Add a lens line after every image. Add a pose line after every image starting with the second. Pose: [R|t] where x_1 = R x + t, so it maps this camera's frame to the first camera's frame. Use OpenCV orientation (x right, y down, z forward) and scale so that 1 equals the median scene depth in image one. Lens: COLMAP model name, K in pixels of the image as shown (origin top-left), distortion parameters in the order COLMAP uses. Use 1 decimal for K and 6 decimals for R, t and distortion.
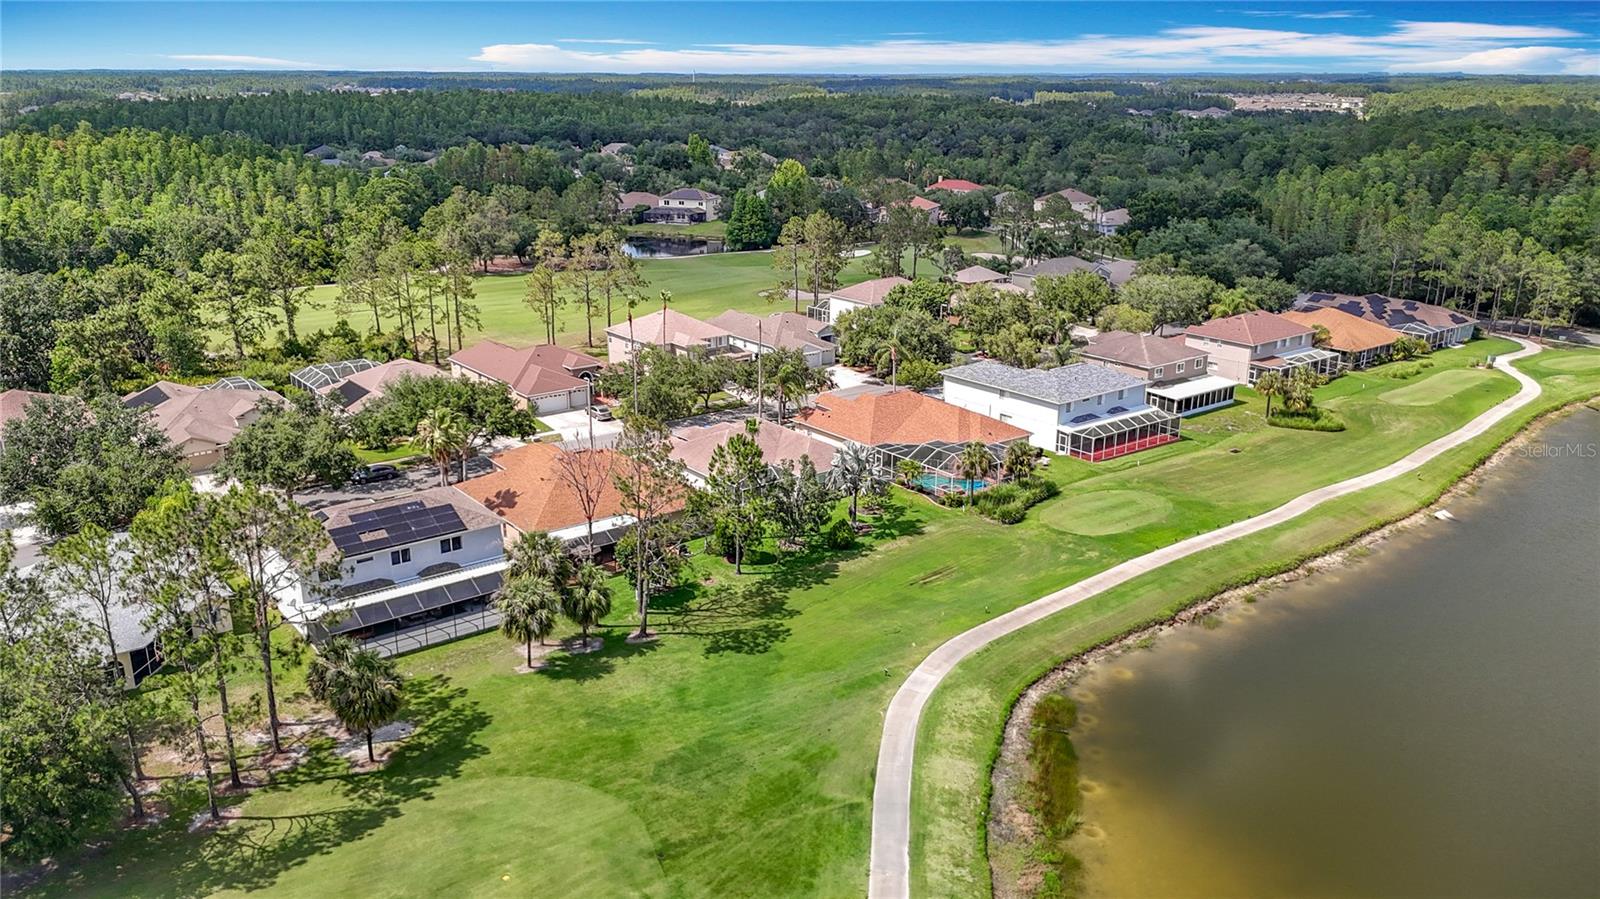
lens RADIAL K [[1192.7, 0, 784.9], [0, 1192.7, 445.2], [0, 0, 1]] dist [0.059394, -0.071364]
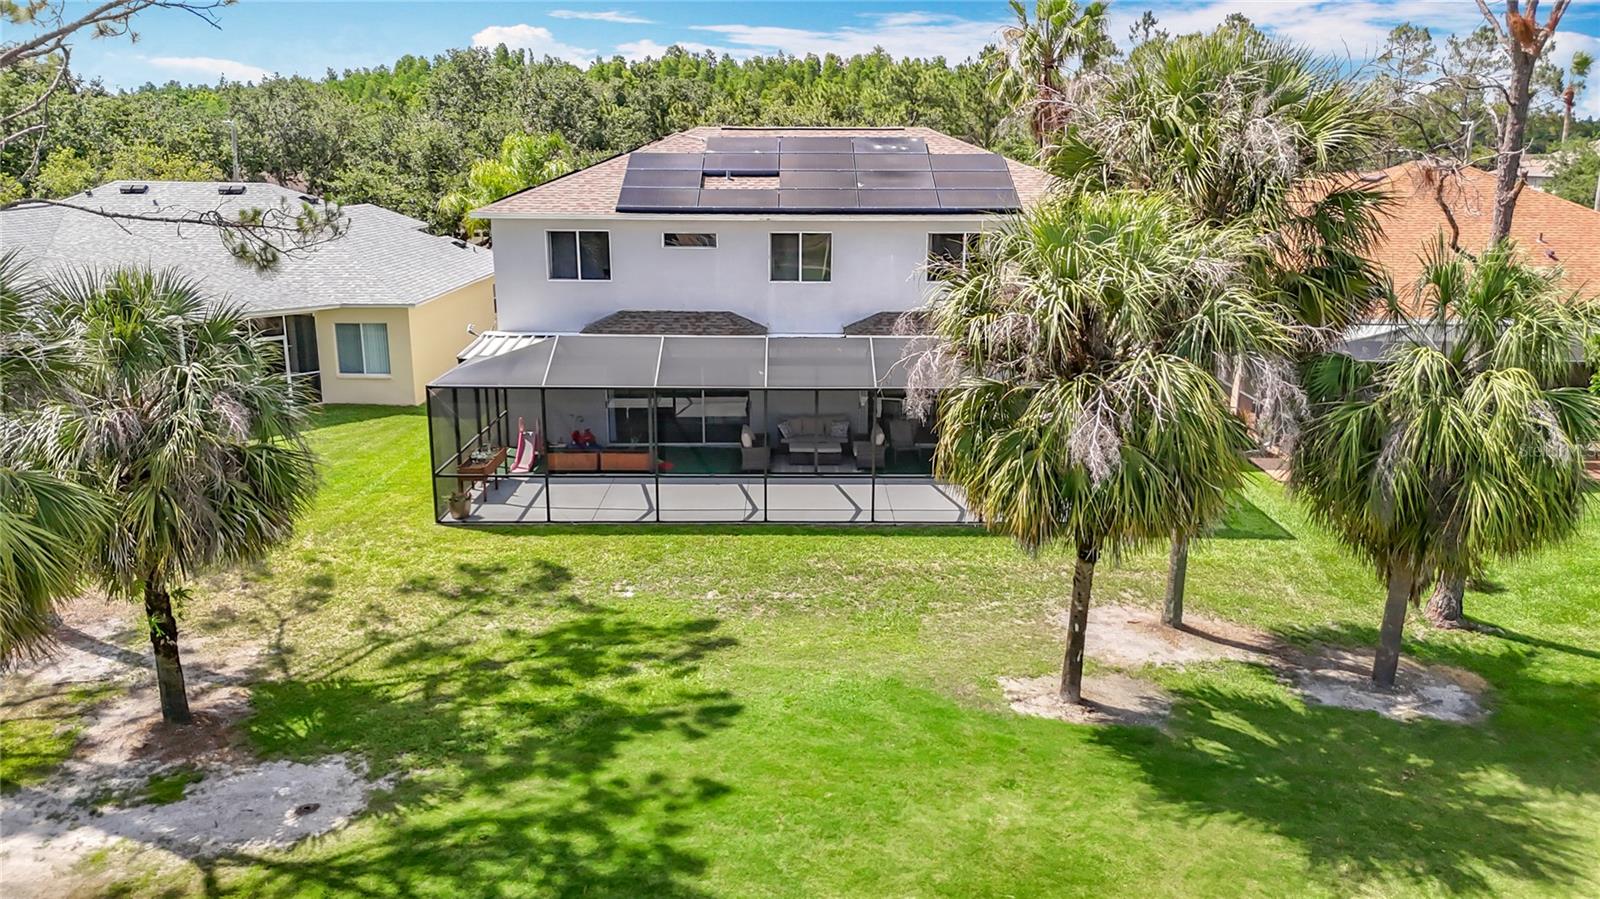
lens RADIAL K [[1192.7, 0, 799.7], [0, 1192.7, 435.5], [0, 0, 1]] dist [0.059394, -0.071364]
pose [[0.802830, 0.146653, -0.577890, -0.131591], [-0.178616, 0.983918, 0.001551, 0.140118], [0.568823, 0.101975, 0.816113, 0.753469]]
